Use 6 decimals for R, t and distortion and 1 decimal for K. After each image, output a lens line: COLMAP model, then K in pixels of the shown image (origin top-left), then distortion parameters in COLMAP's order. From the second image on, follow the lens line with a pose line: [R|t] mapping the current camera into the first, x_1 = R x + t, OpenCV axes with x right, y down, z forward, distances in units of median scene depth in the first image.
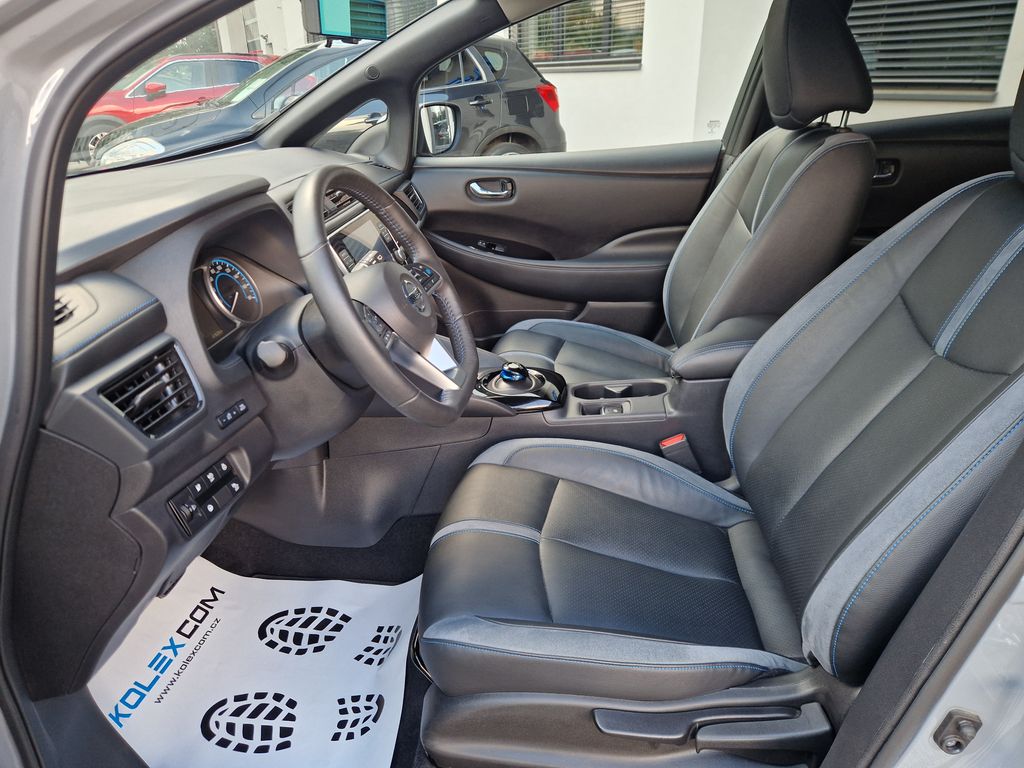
lens RADIAL K [[700.2, 0, 512.0], [0, 700.2, 384.0], [0, 0, 1]] dist [0.045050, -0.037328]
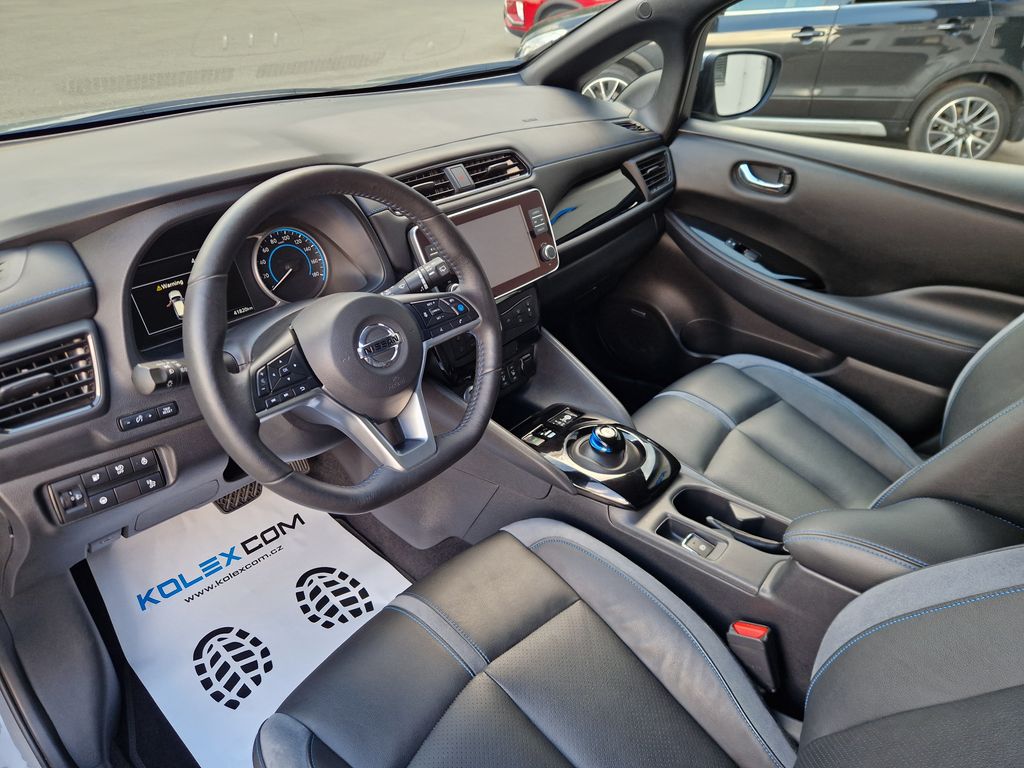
lens RADIAL K [[699.8, 0, 480.5], [0, 699.8, 386.7], [0, 0, 1]] dist [0.064173, -0.073100]
pose [[0.804854, 0.350433, -0.478964, 0.252558], [-0.286337, 0.936202, 0.203808, -0.198295], [0.519828, -0.026891, 0.853848, 0.267387]]
